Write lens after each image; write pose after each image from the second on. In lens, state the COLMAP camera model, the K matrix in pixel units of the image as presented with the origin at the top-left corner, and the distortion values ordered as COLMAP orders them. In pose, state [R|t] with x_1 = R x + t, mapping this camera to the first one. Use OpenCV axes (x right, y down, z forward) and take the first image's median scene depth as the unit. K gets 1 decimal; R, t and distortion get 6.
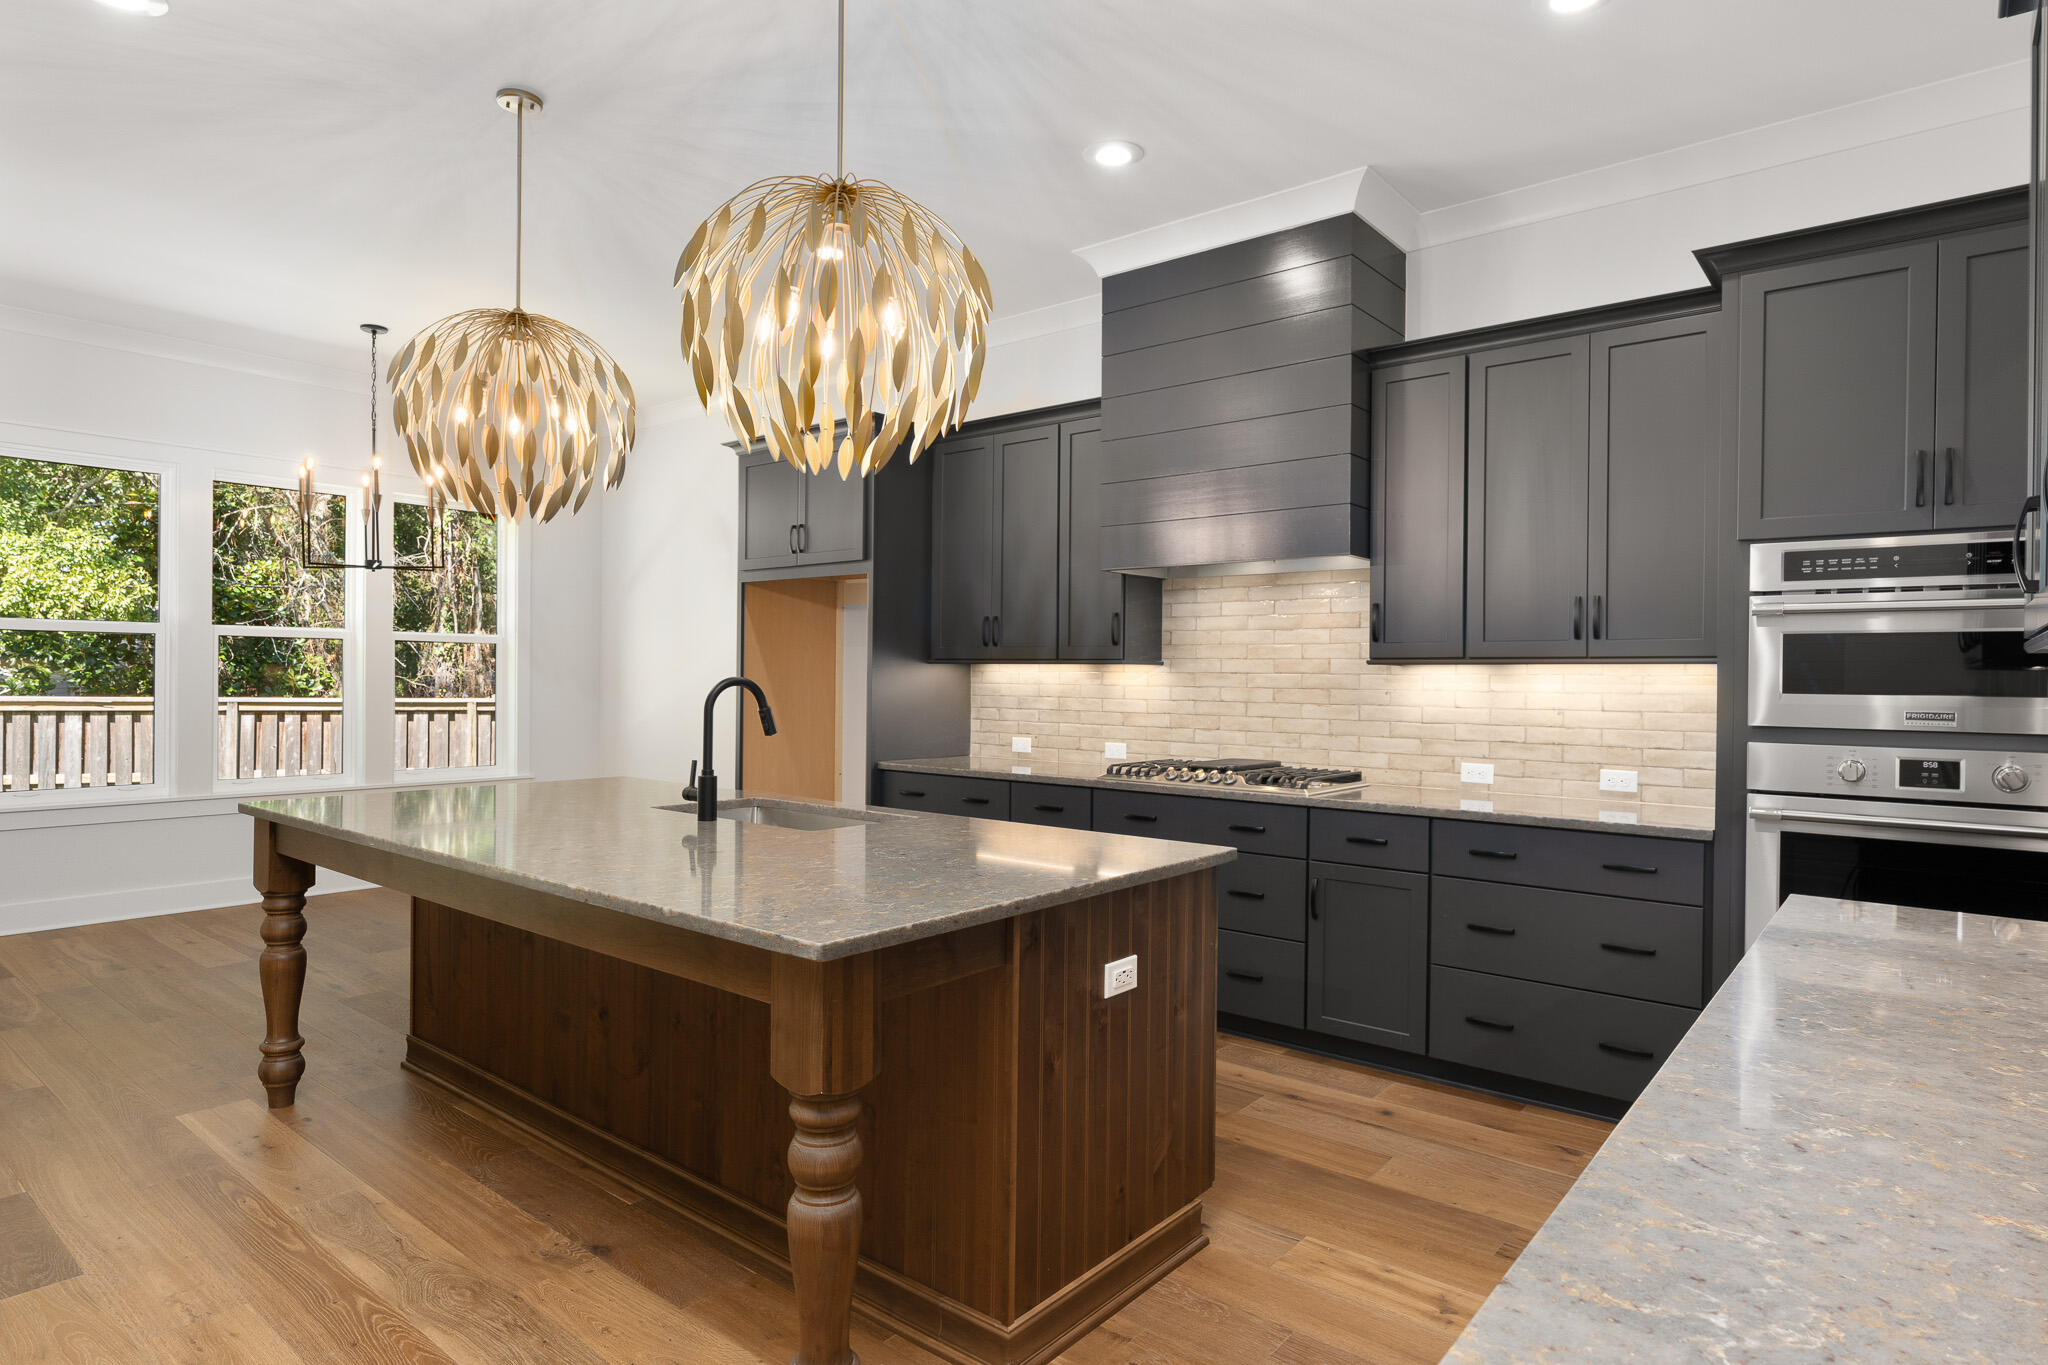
lens RADIAL K [[1139.9, 0, 1029.0], [0, 1139.9, 684.3], [0, 0, 1]] dist [-0.003893, 0.002909]
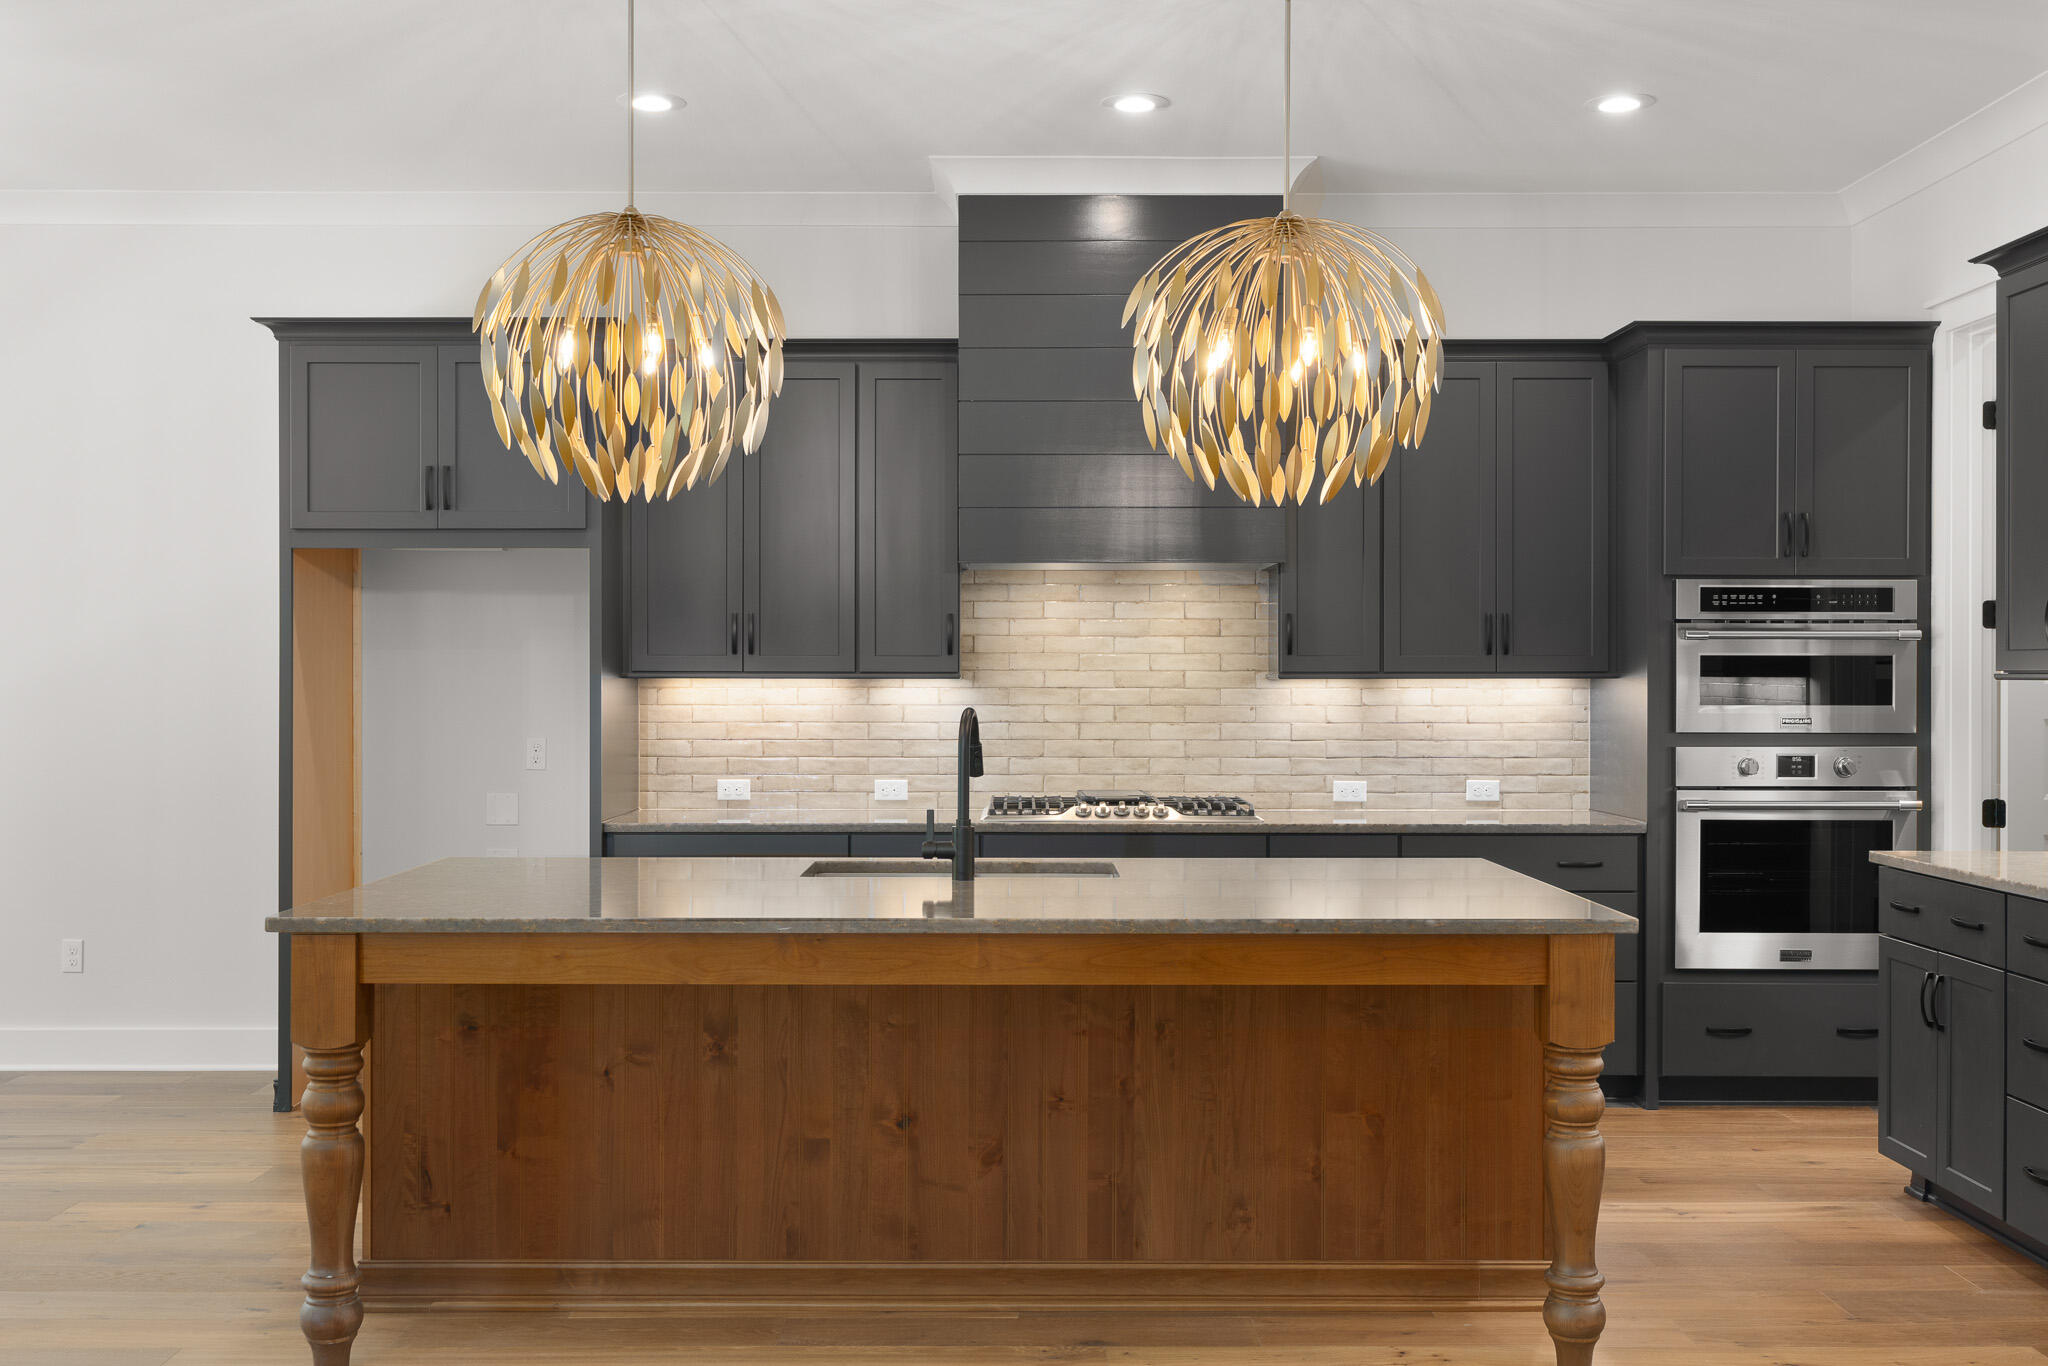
lens RADIAL K [[2014.3, 0, 1021.9], [0, 2014.3, 688.3], [0, 0, 1]] dist [0.012923, 0.000000]
pose [[0.769404, -0.013541, 0.638619, -0.836567], [0.010785, 0.999908, 0.008207, -0.023432], [-0.638671, 0.000573, 0.769479, -0.119258]]
